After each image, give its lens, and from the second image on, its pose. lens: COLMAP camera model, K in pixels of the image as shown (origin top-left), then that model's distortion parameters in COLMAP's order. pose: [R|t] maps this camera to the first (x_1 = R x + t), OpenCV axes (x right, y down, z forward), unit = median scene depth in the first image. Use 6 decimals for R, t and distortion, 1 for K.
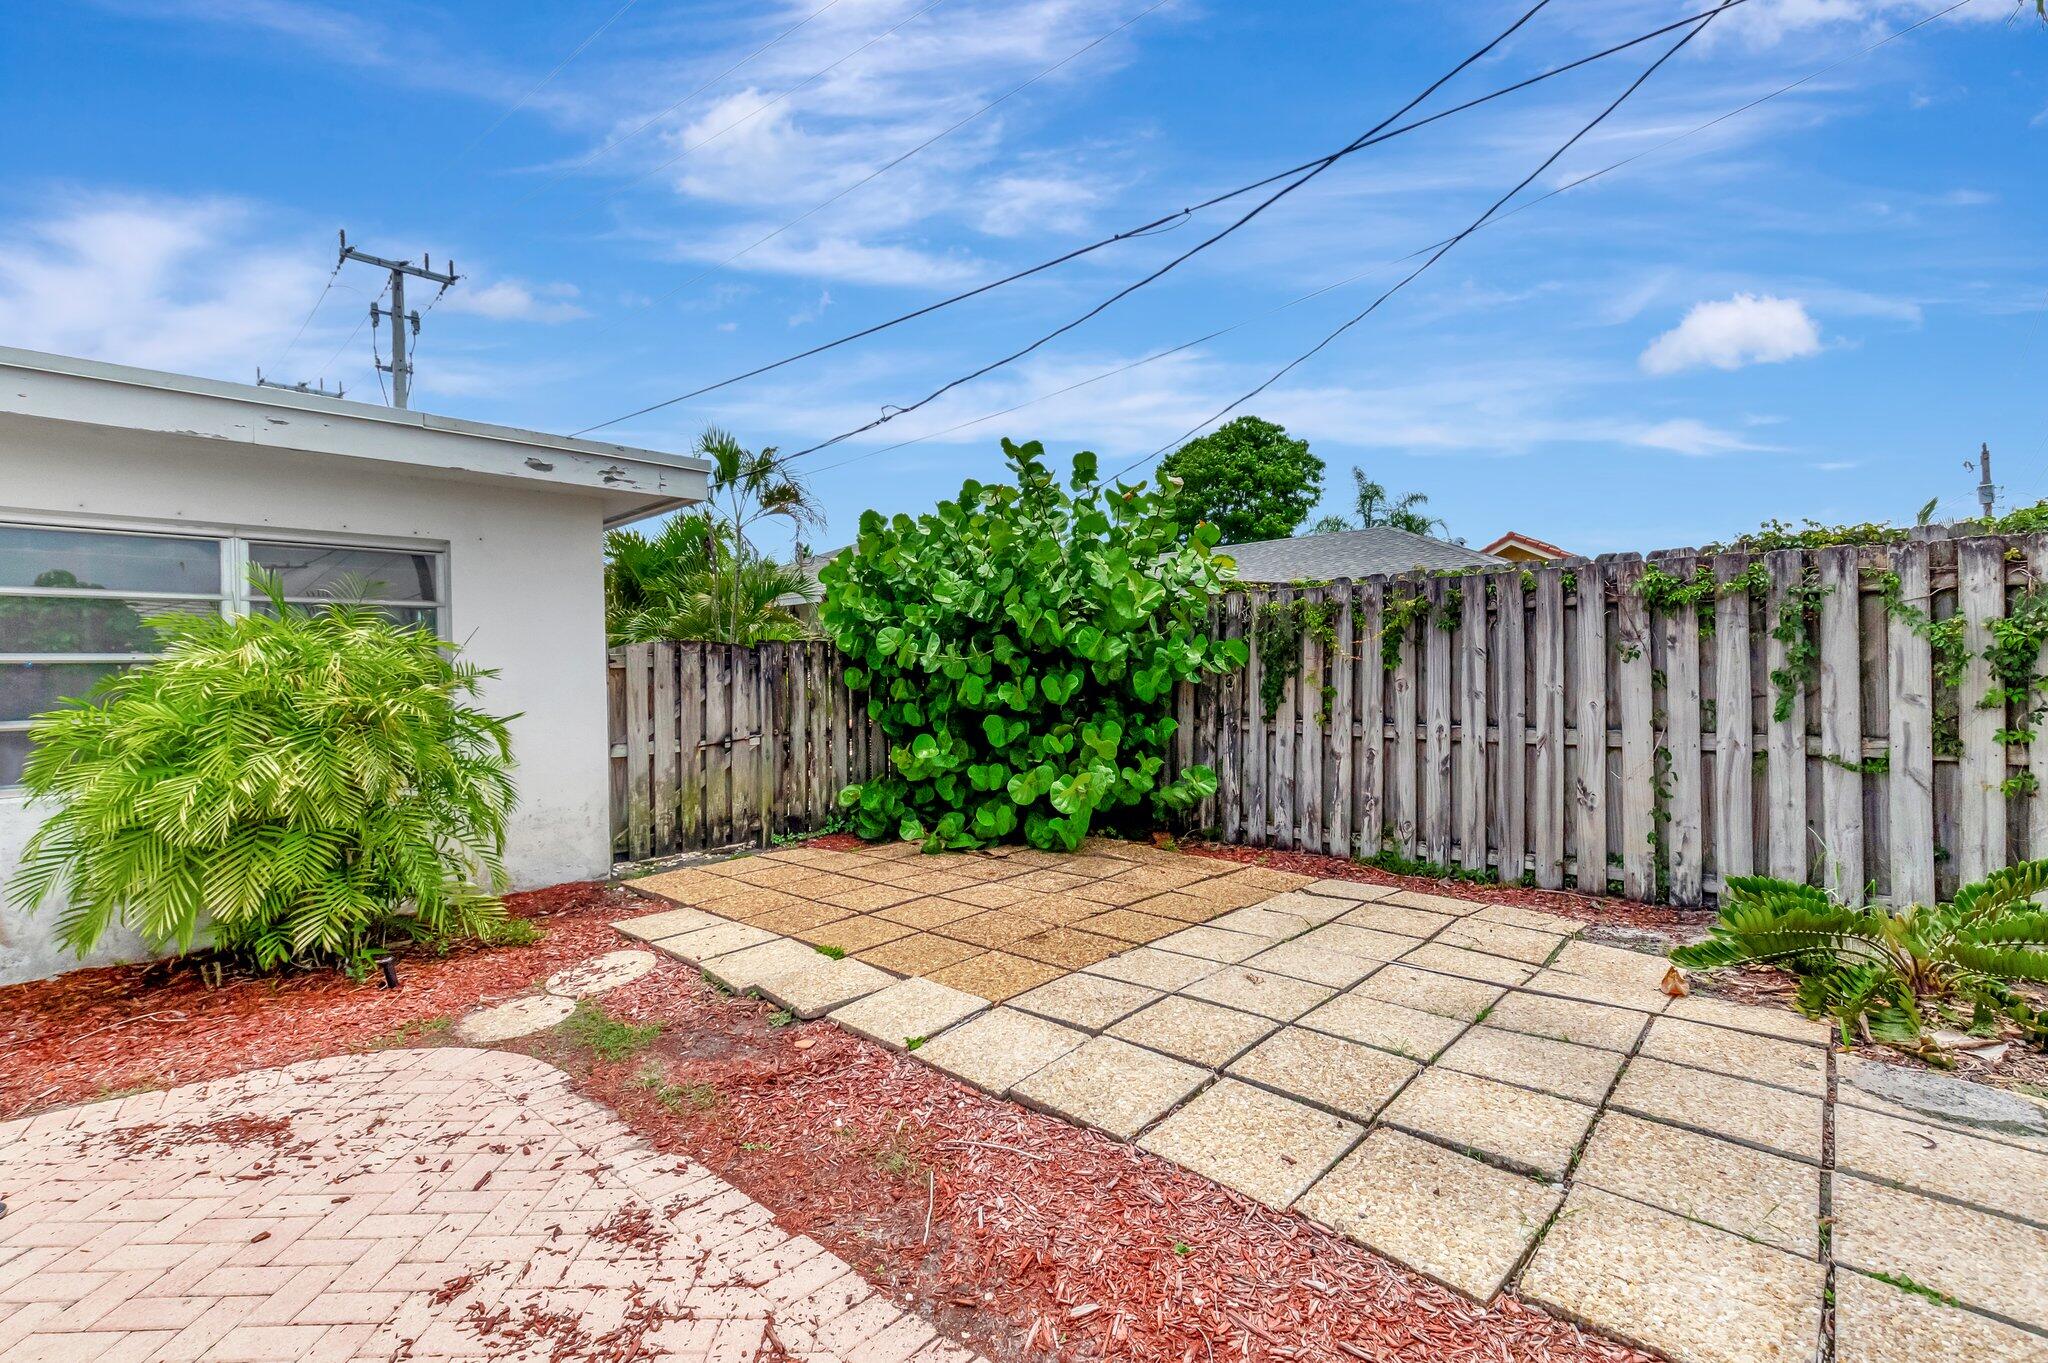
lens RADIAL K [[882.4, 0, 1022.7], [0, 882.4, 689.4], [0, 0, 1]] dist [0.000922, 0.001030]
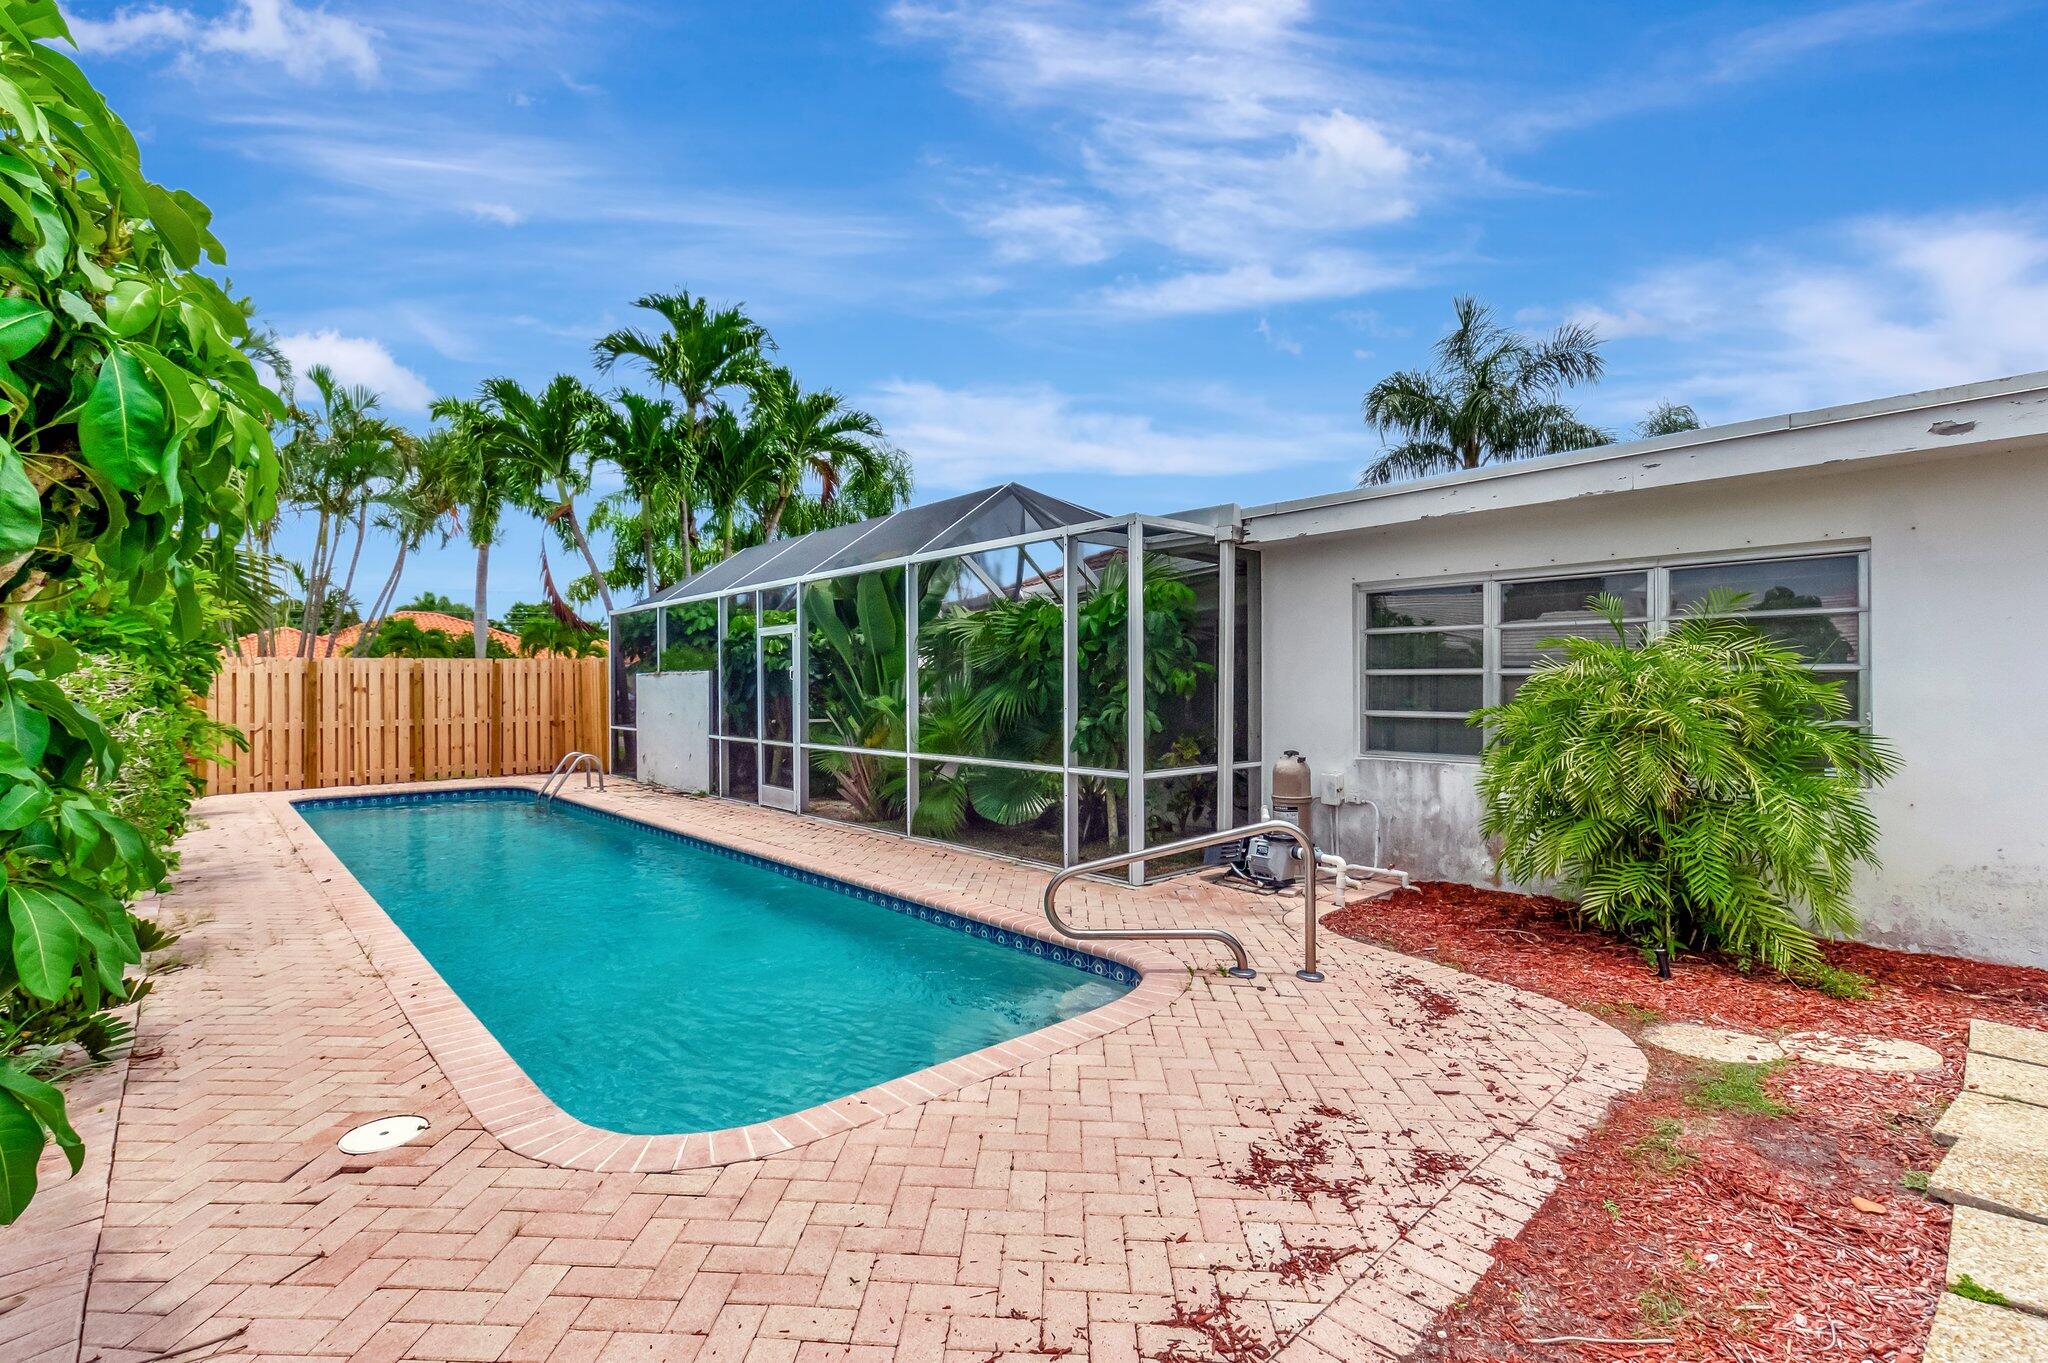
lens RADIAL K [[882.4, 0, 1022.7], [0, 882.4, 689.4], [0, 0, 1]] dist [0.000922, 0.001030]
pose [[-0.029743, 0.018178, -0.999392, 0.464468], [-0.022159, 0.999577, 0.018841, -0.020169], [0.999312, 0.022706, -0.029328, 0.296946]]
